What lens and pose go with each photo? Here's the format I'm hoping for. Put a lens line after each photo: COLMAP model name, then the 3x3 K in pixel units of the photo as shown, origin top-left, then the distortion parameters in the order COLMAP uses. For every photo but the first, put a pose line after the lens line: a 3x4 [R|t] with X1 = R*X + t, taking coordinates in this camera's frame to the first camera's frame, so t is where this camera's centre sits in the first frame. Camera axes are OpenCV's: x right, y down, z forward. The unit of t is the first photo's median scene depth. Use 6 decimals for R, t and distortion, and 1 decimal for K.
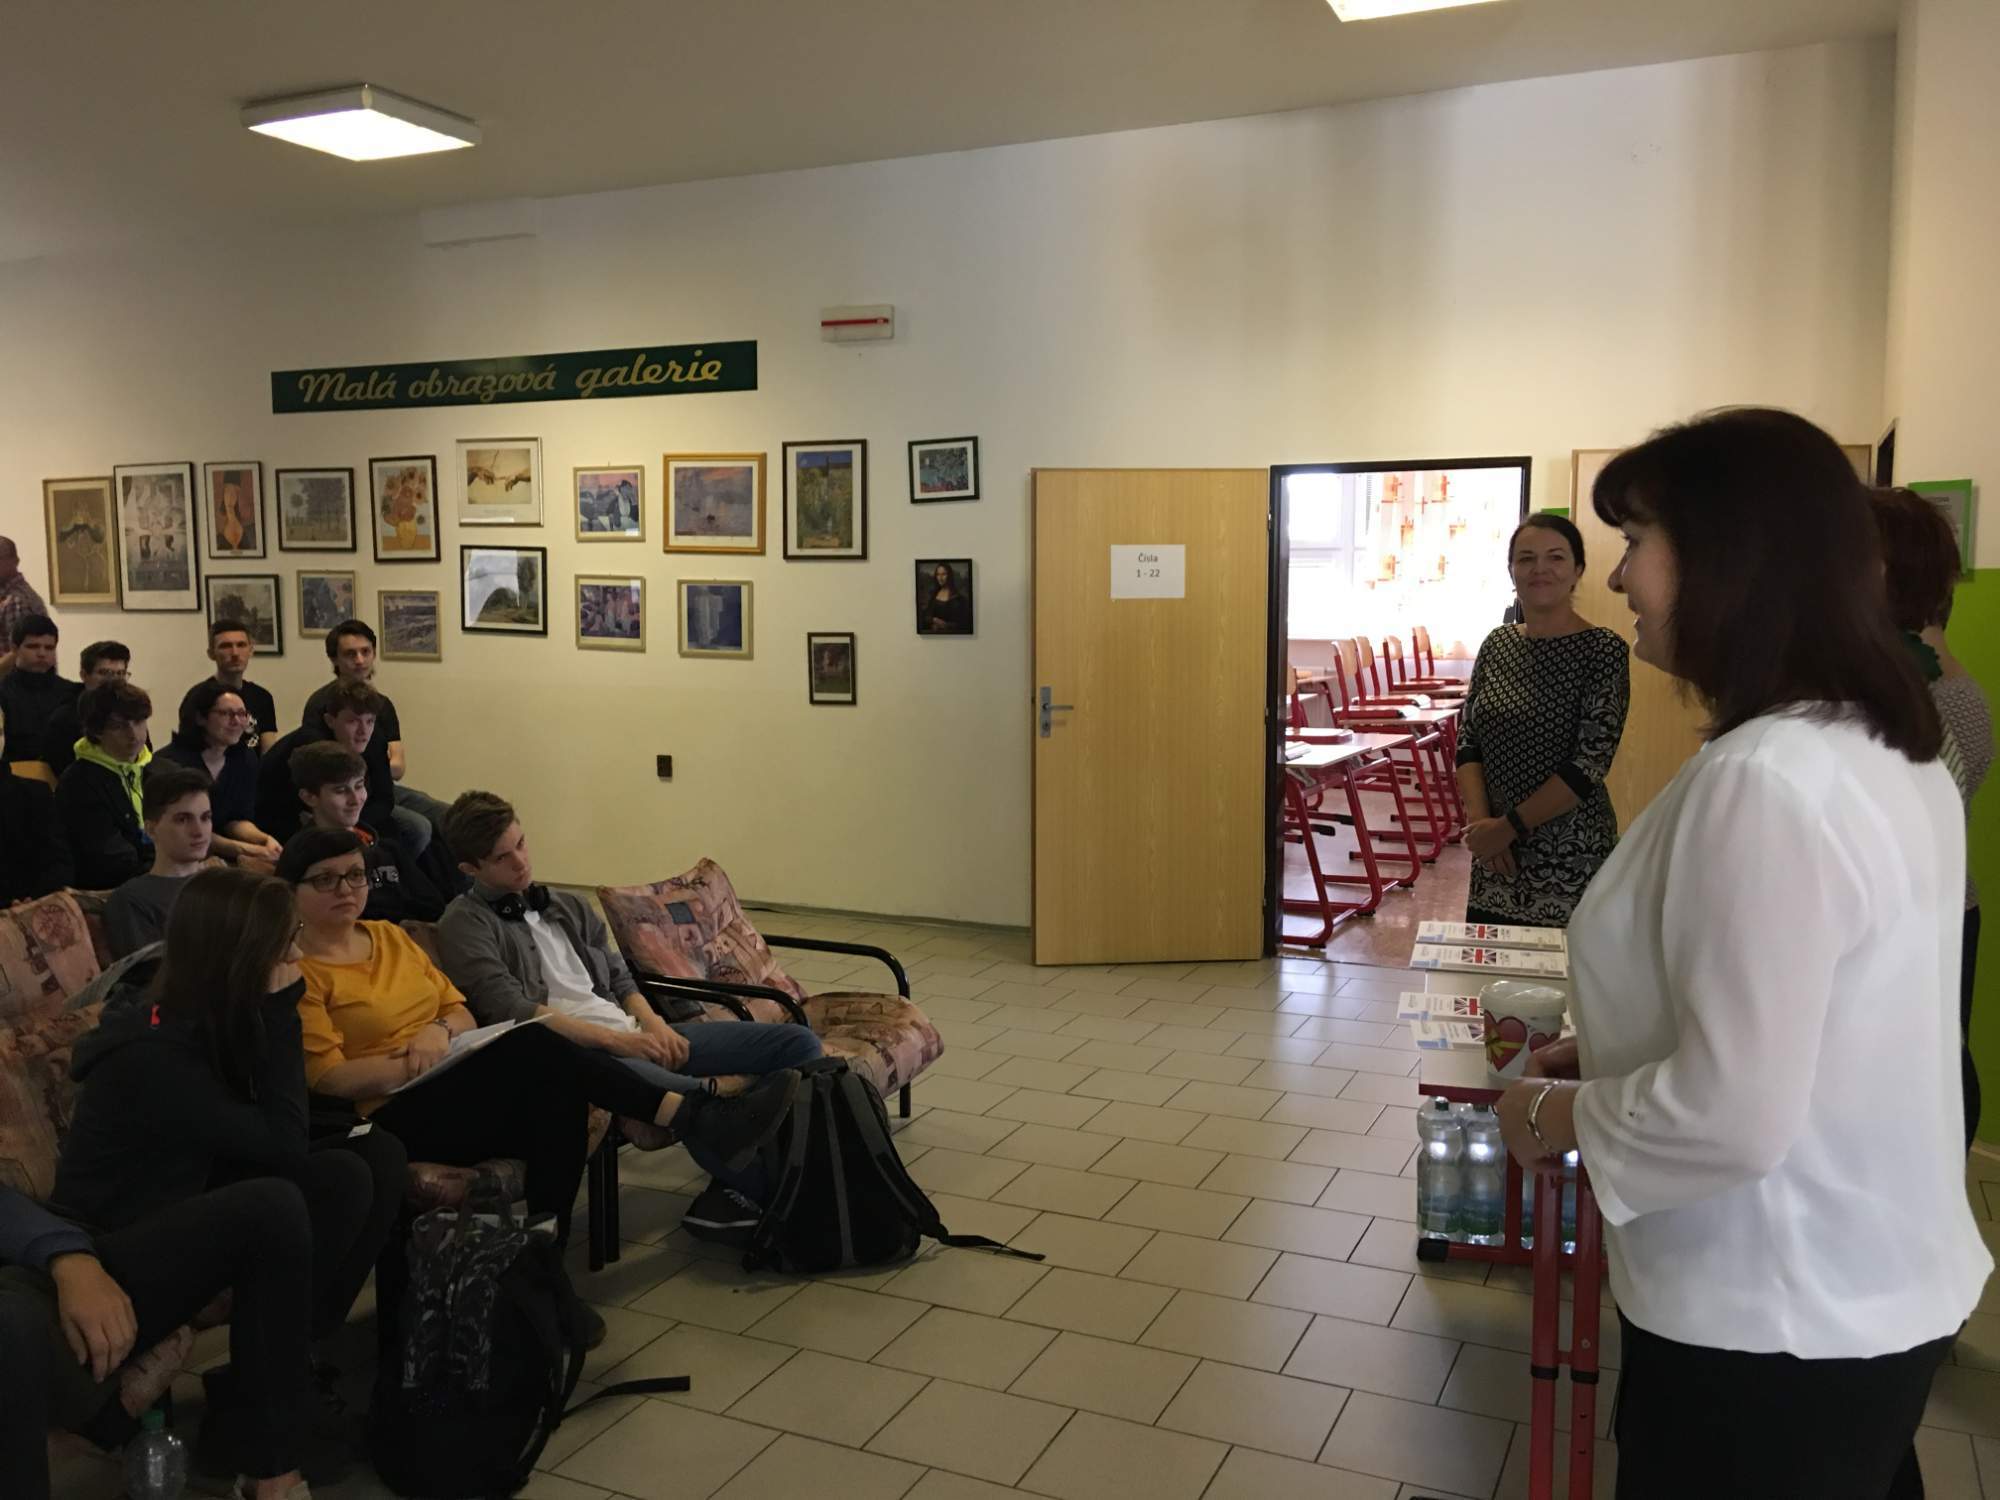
lens RADIAL K [[1692.2, 0, 979.9], [0, 1692.2, 743.9], [0, 0, 1]] dist [0.074302, -0.126721]
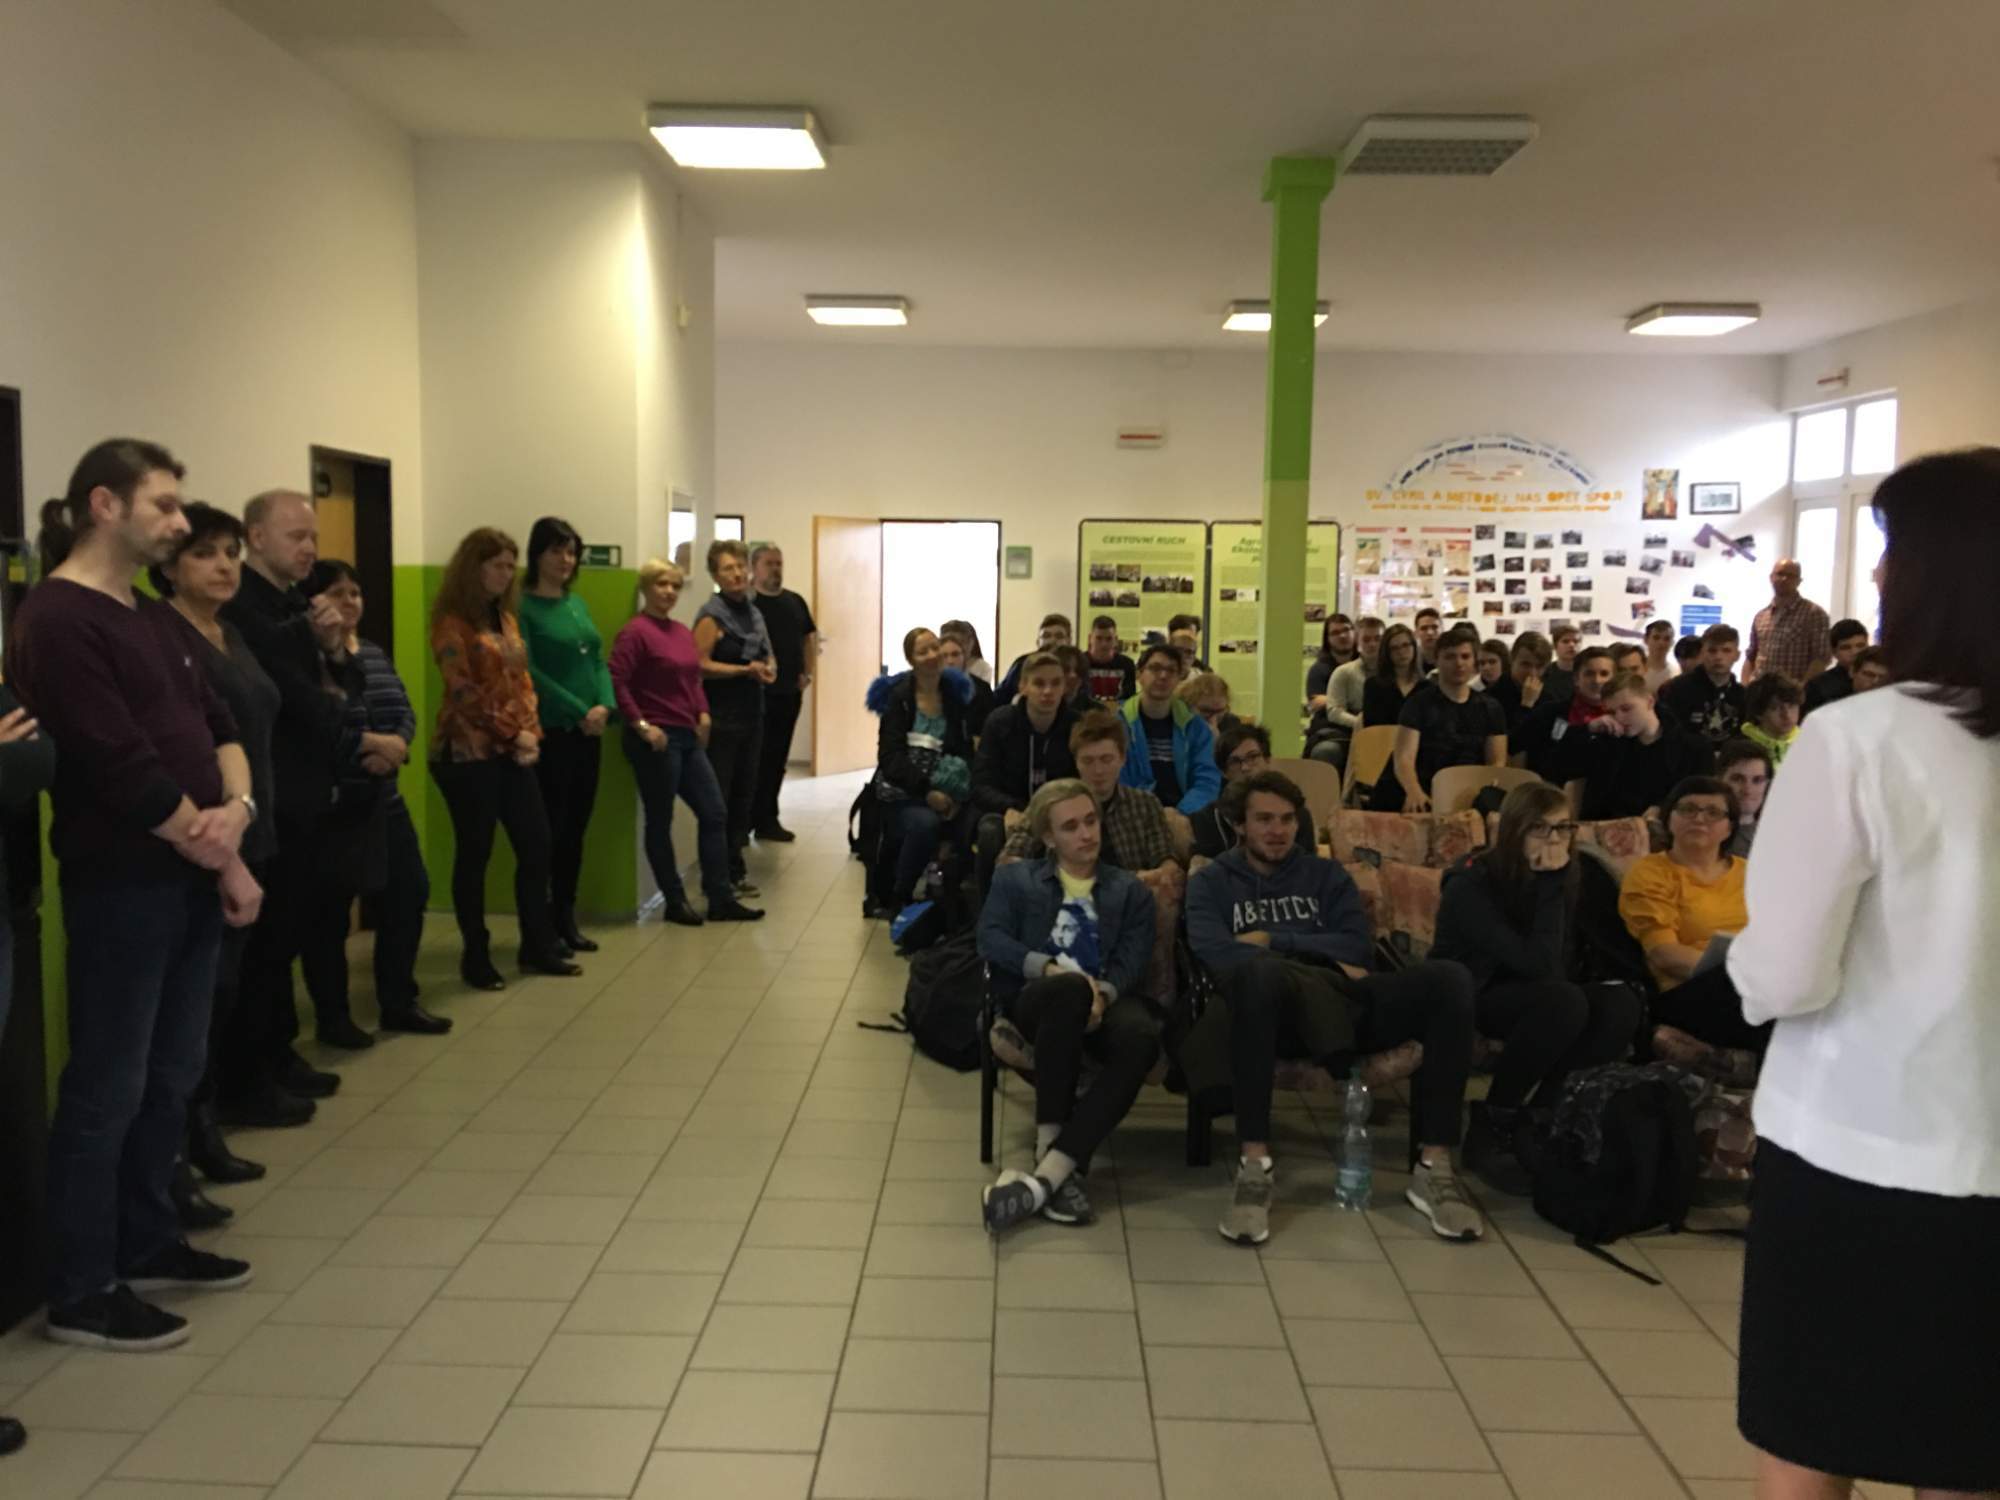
lens RADIAL K [[1692.2, 0, 974.6], [0, 1692.2, 709.3], [0, 0, 1]] dist [0.074302, -0.126721]
pose [[0.409866, 0.075546, -0.909012, 0.421452], [-0.102058, 0.994105, 0.036601, 0.005005], [0.906418, 0.077770, 0.415160, -0.038263]]
